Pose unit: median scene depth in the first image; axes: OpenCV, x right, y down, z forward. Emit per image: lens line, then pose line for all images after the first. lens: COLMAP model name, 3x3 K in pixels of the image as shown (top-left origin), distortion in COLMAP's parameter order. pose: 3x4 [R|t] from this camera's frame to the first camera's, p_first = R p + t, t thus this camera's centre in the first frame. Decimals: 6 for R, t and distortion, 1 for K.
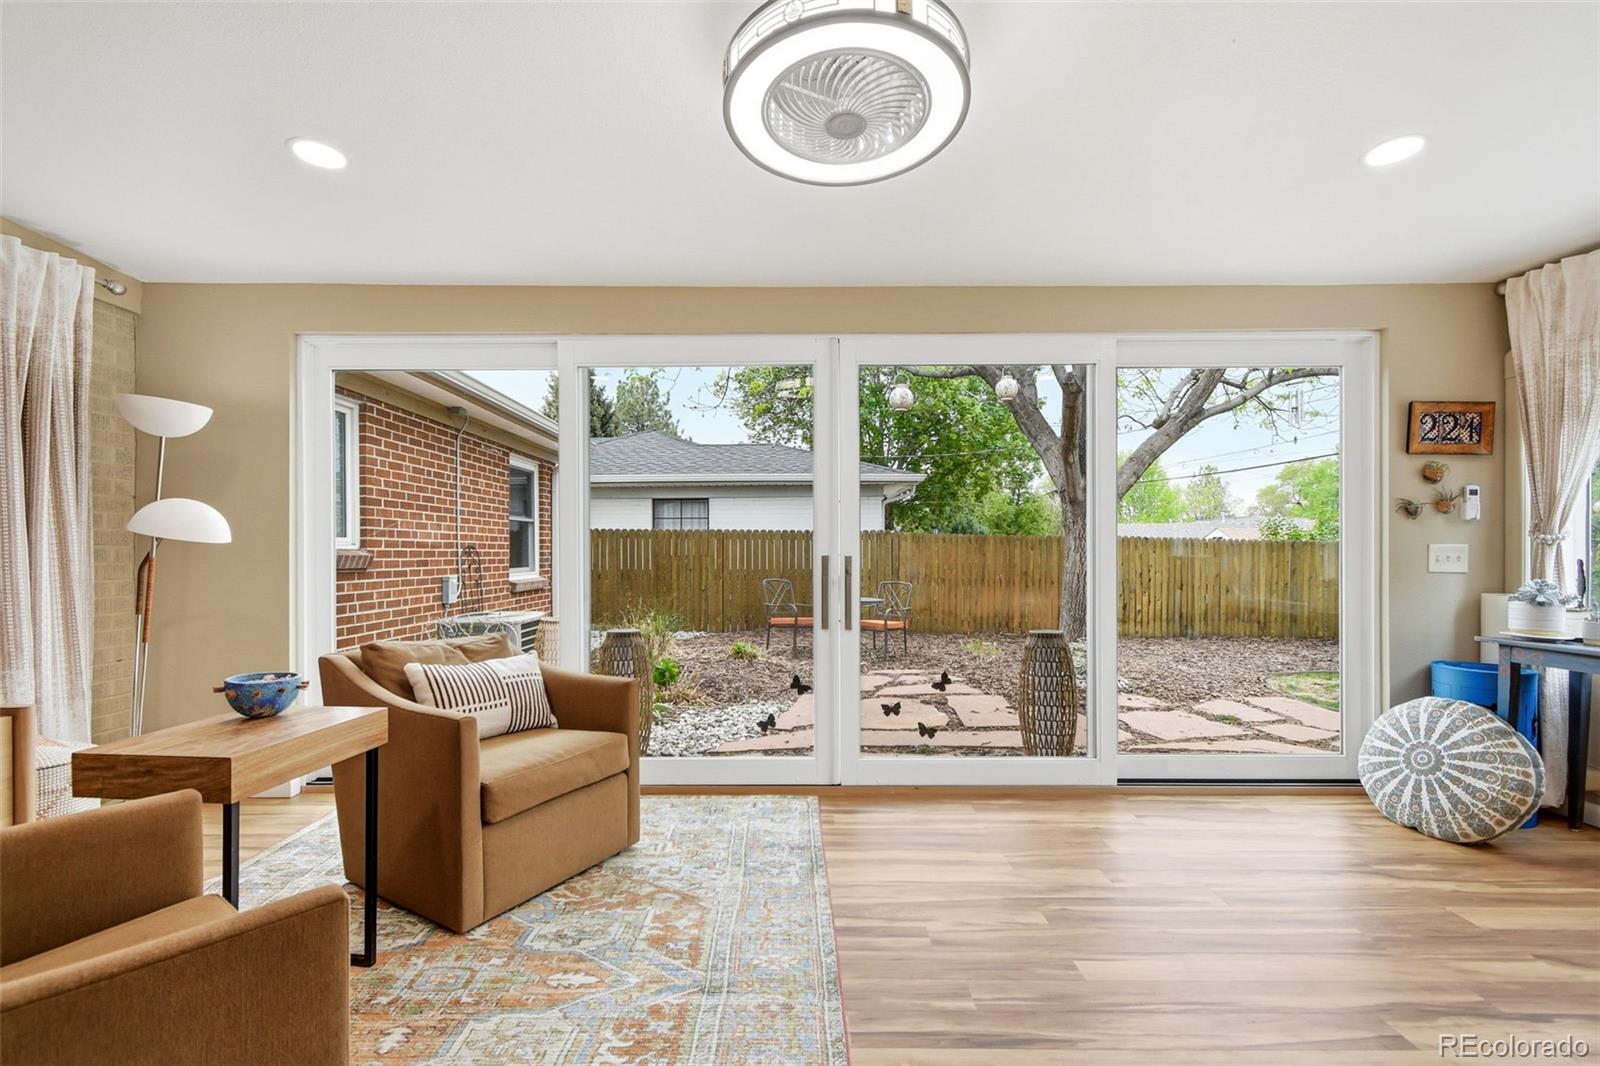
lens RADIAL K [[711.2, 0, 800.0], [0, 711.2, 533.0], [0, 0, 1]] dist [0.000787, -0.000153]
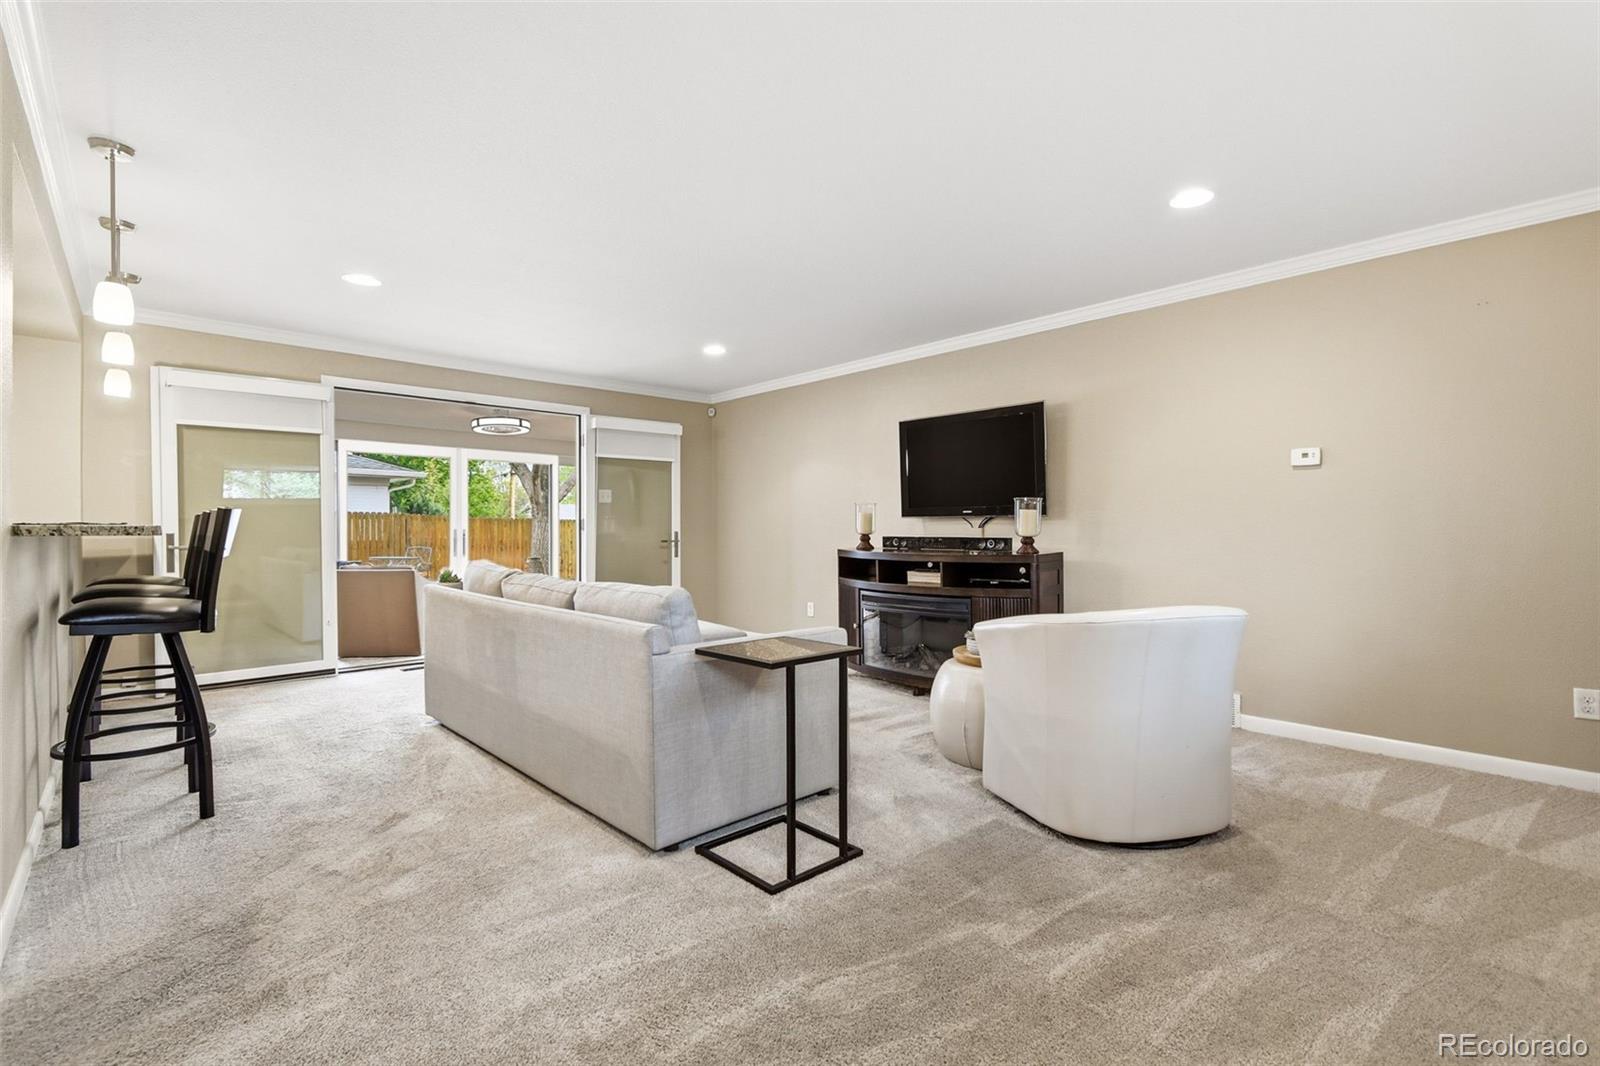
lens RADIAL K [[711.2, 0, 800.0], [0, 711.2, 533.0], [0, 0, 1]] dist [0.000787, -0.000153]
pose [[0.735714, -0.003870, 0.677281, -0.258085], [-0.017102, 0.999559, 0.024289, -0.011295], [-0.677076, -0.029453, 0.735324, -0.593616]]
